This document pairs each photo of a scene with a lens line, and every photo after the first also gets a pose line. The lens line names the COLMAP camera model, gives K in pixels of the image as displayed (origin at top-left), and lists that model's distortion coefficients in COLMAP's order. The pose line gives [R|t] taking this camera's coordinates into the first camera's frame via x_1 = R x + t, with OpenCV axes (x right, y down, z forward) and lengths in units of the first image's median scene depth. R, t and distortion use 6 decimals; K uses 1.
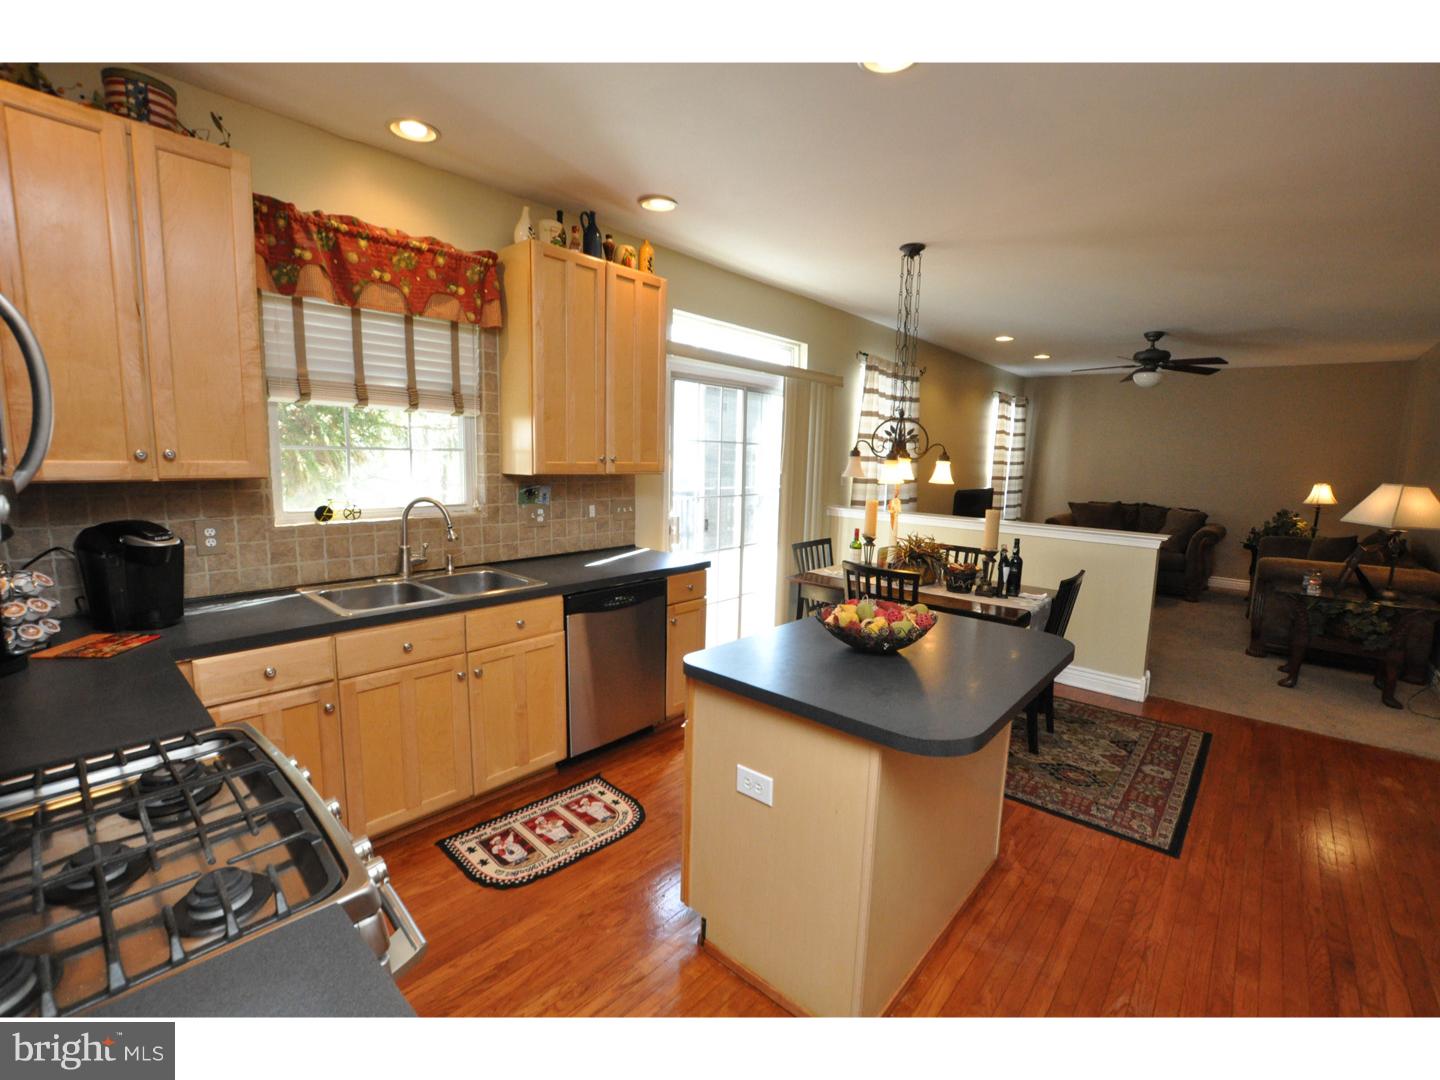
lens RADIAL K [[631.6, 0, 723.2], [0, 631.6, 544.0], [0, 0, 1]] dist [-0.023379, 0.000636]
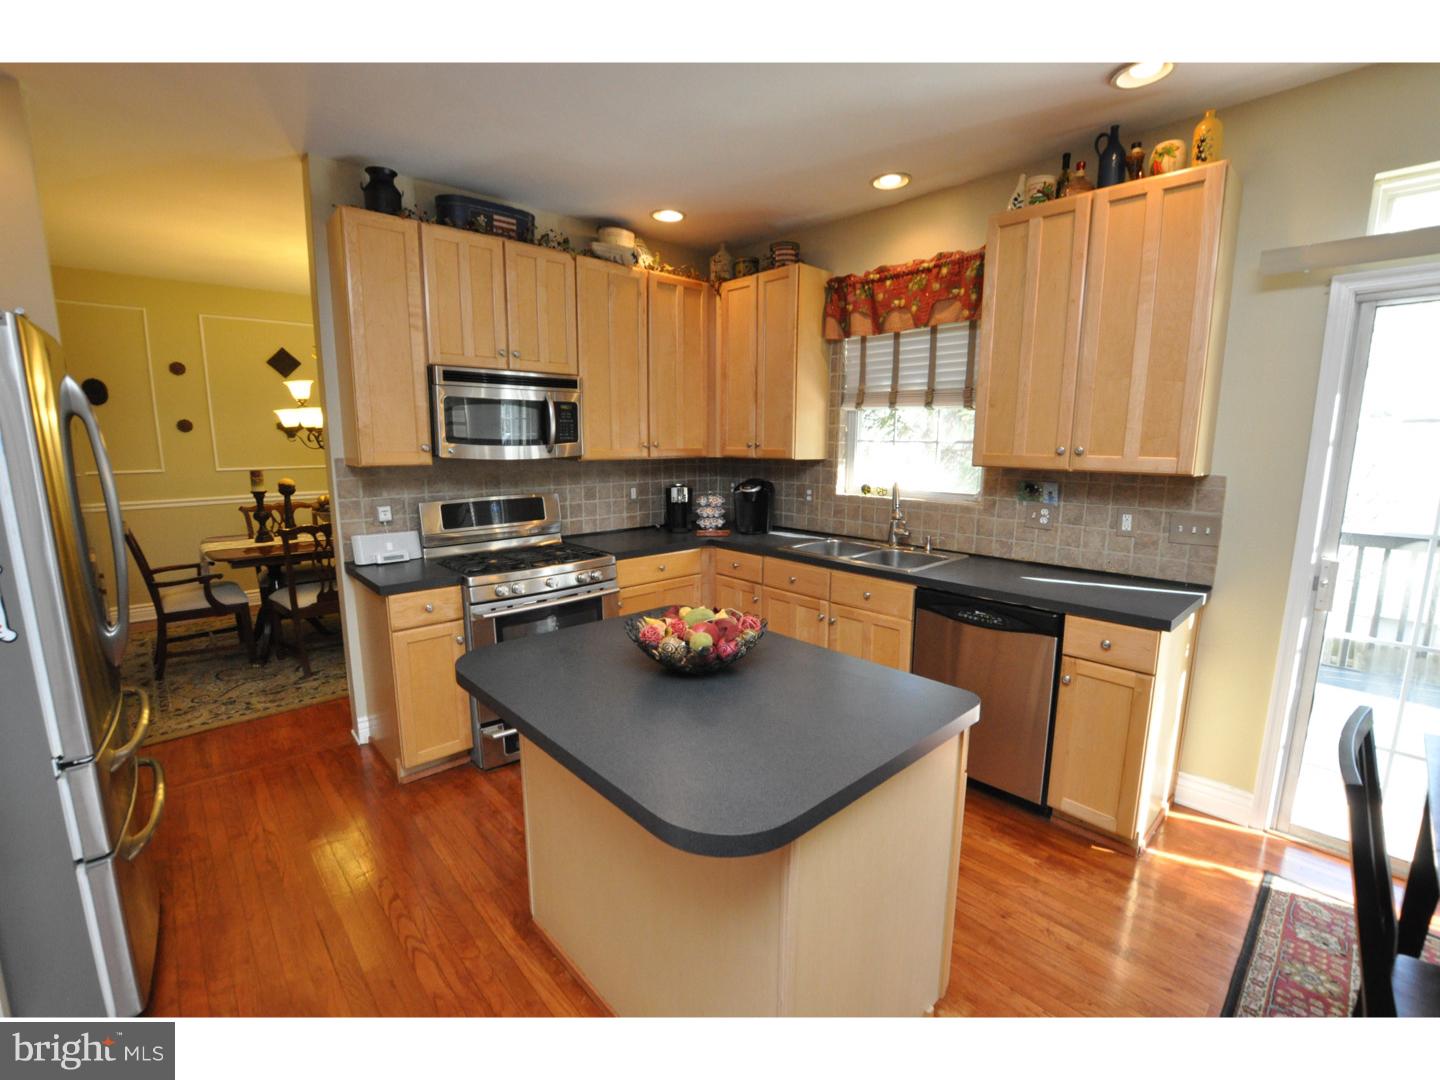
lens RADIAL K [[628.6, 0, 727.0], [0, 628.6, 543.4], [0, 0, 1]] dist [-0.026422, 0.000488]
pose [[-0.095111, 0.132333, -0.986632, 0.743026], [-0.157077, 0.976713, 0.146144, -0.080968], [0.982996, 0.168877, -0.072109, 0.780359]]
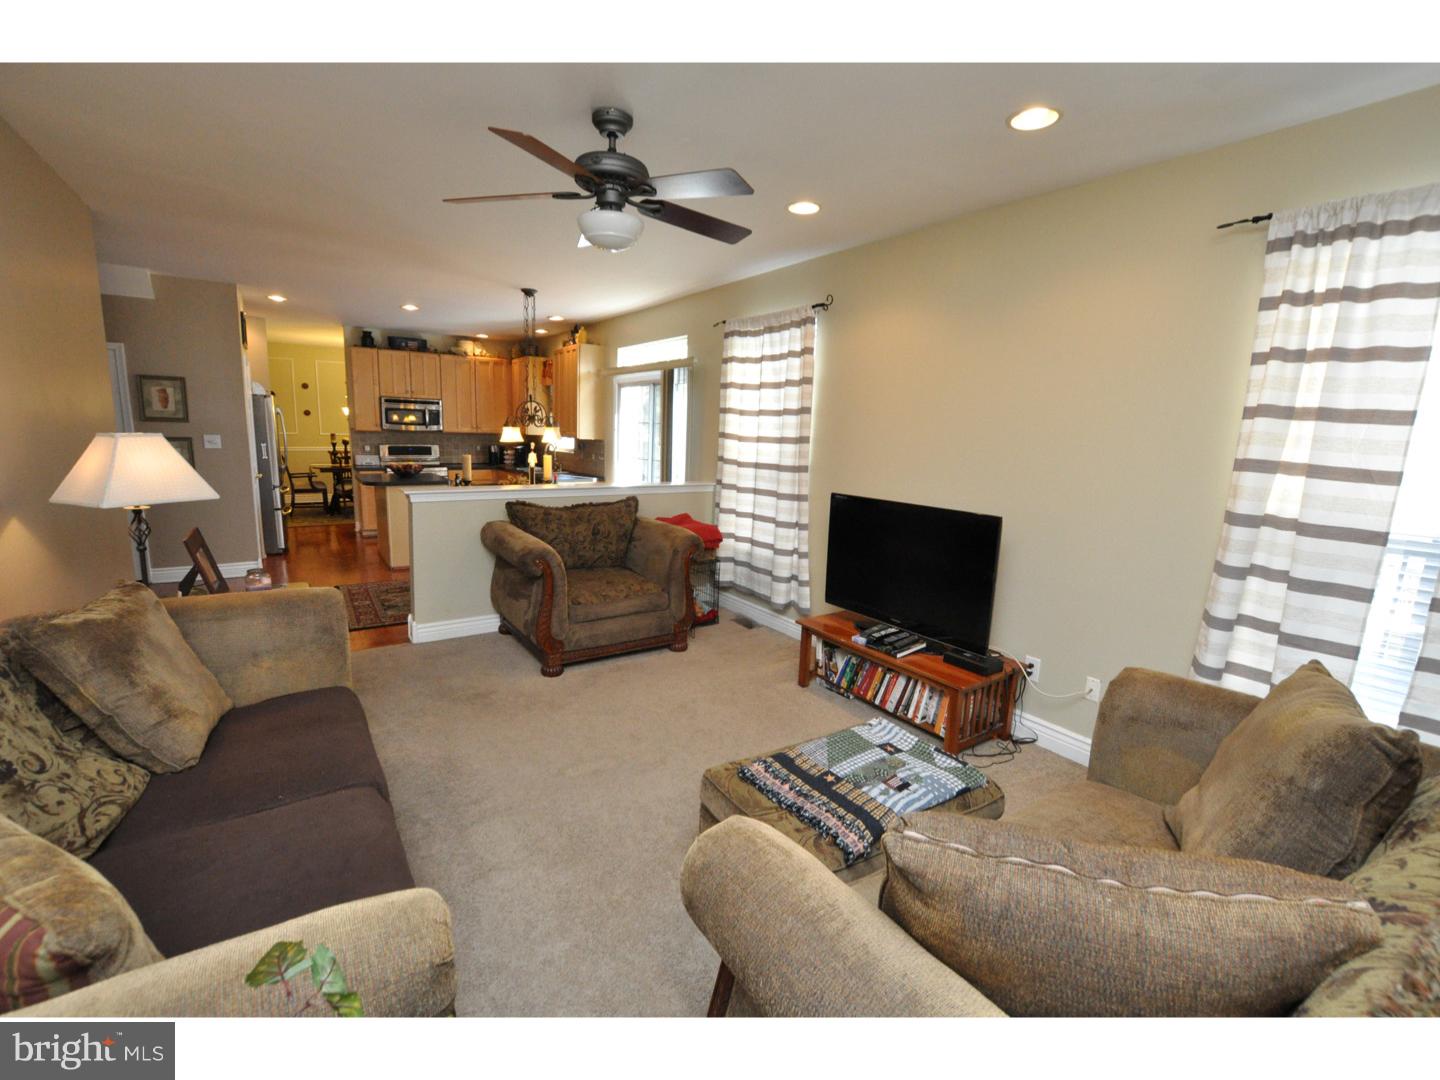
lens RADIAL K [[623.8, 0, 720.0], [0, 623.8, 540.0], [0, 0, 1]] dist [-0.019664, -0.000028]
pose [[-0.237097, 0.128293, -0.962978, 2.319444], [-0.188337, 0.966366, 0.175115, -0.305357], [0.953055, 0.222884, -0.204960, 2.503279]]
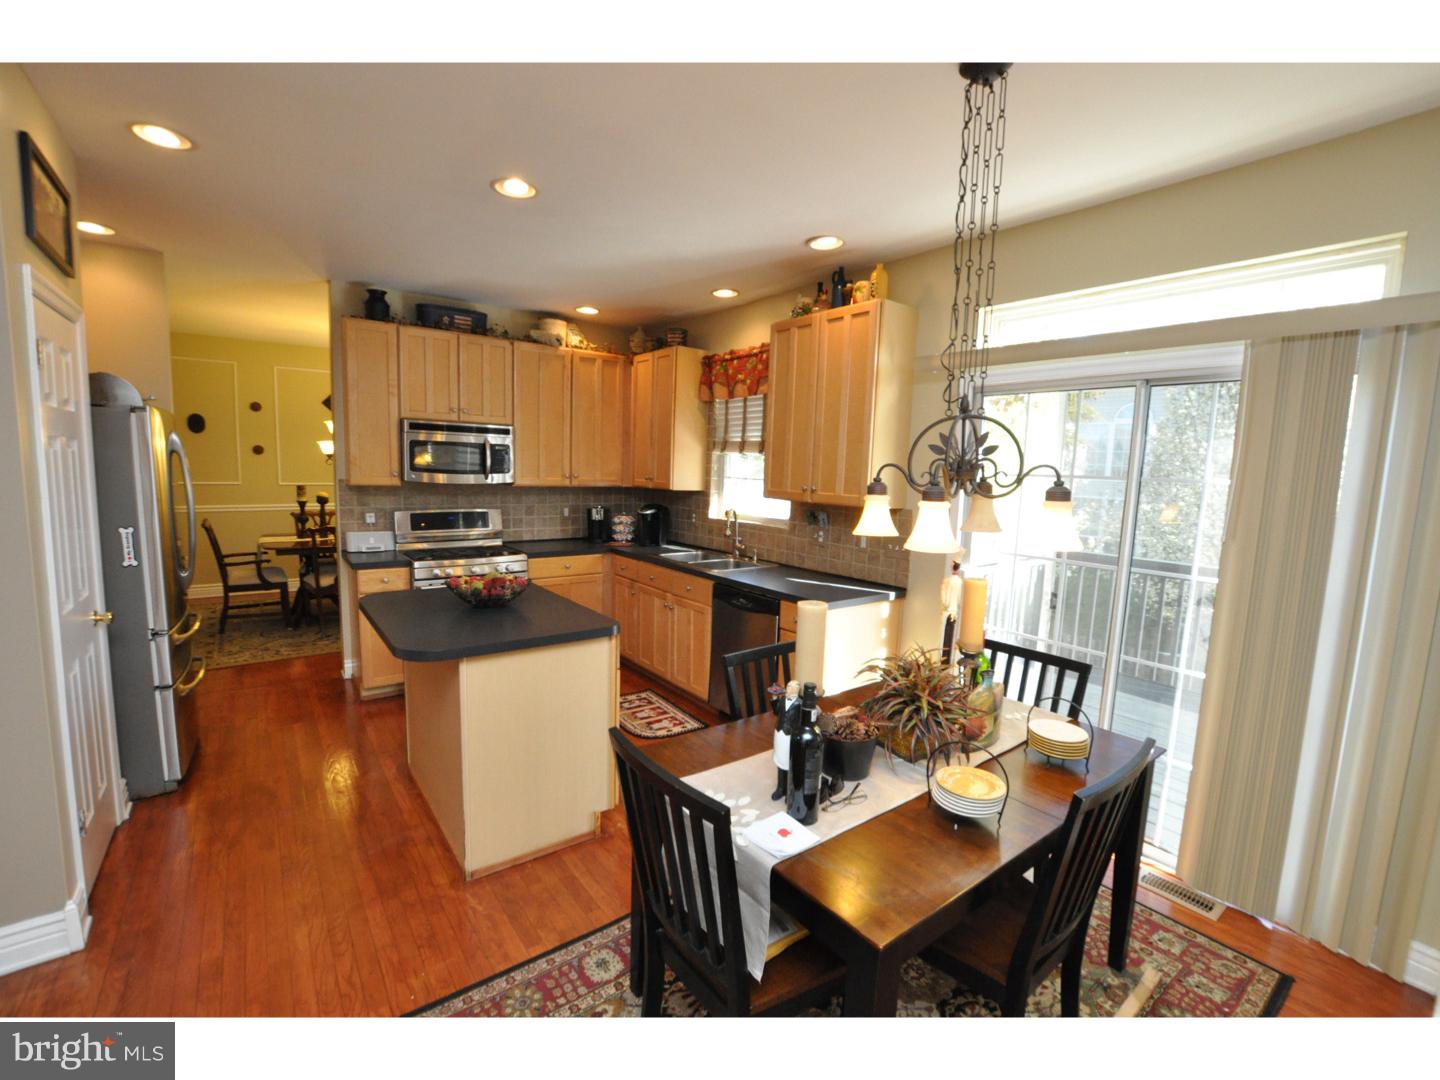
lens RADIAL K [[631.6, 0, 723.2], [0, 631.6, 544.0], [0, 0, 1]] dist [-0.023379, 0.000636]
pose [[-0.194020, 0.081397, -0.977615, 1.108659], [-0.185167, 0.975600, 0.117978, -0.168480], [0.963364, 0.203912, -0.174214, 1.262655]]
